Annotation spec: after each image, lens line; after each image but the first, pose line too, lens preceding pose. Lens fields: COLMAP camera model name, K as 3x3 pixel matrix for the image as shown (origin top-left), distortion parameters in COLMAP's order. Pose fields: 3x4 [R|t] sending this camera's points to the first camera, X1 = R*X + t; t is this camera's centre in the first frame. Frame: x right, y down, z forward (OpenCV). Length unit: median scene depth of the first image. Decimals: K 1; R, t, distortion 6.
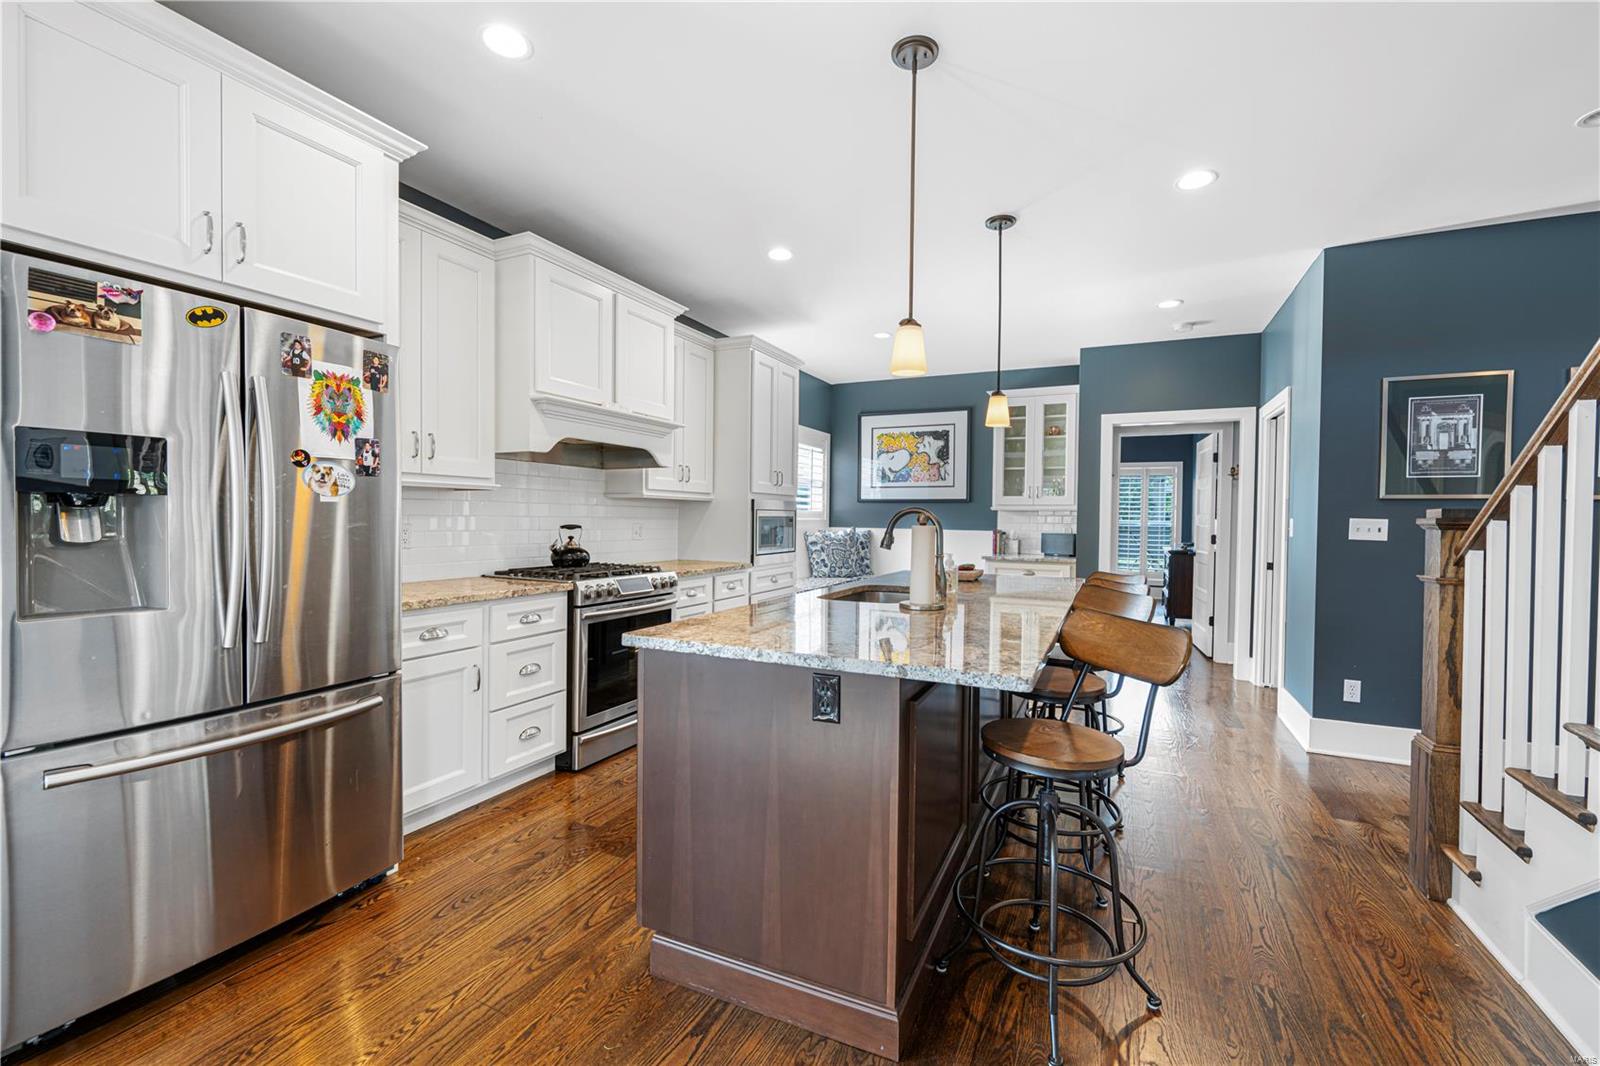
lens RADIAL K [[663.5, 0, 805.2], [0, 663.5, 529.5], [0, 0, 1]] dist [-0.000046, -0.000293]
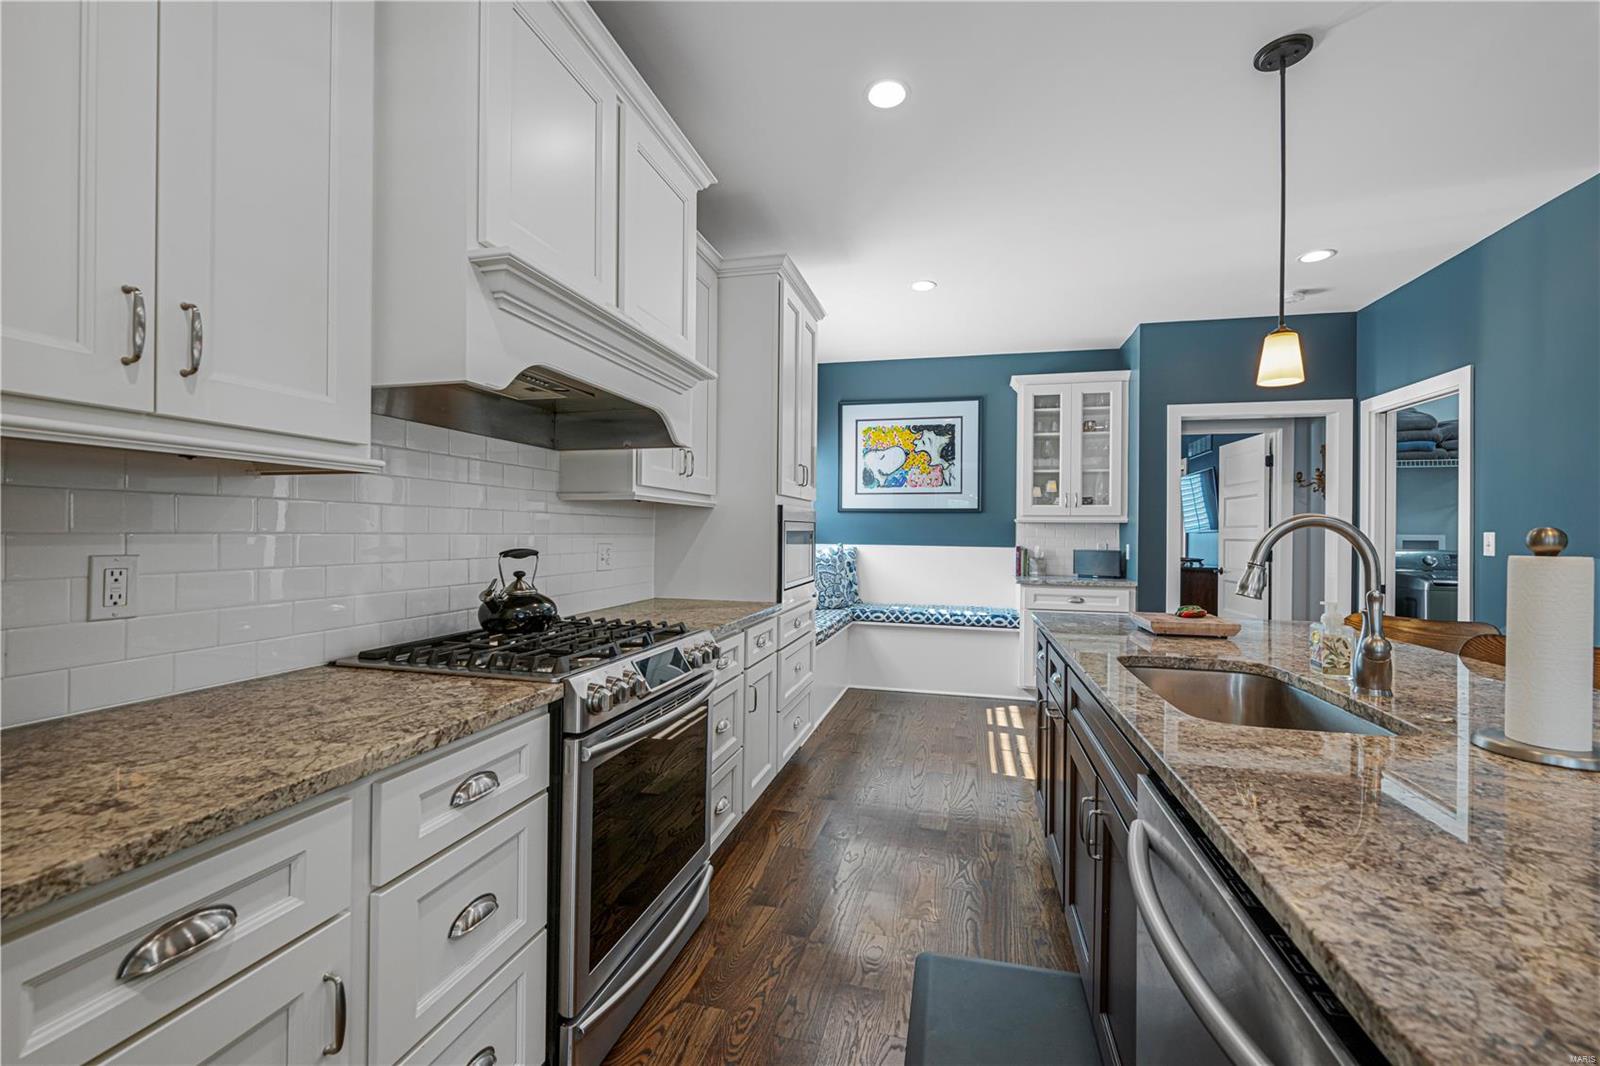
lens RADIAL K [[666.6, 0, 806.8], [0, 666.6, 530.0], [0, 0, 1]] dist [0.000728, -0.000186]
pose [[0.979438, -0.001375, 0.201743, -0.213145], [0.005057, 0.999830, -0.017734, -0.010391], [-0.201684, 0.018390, 0.979278, 0.399882]]
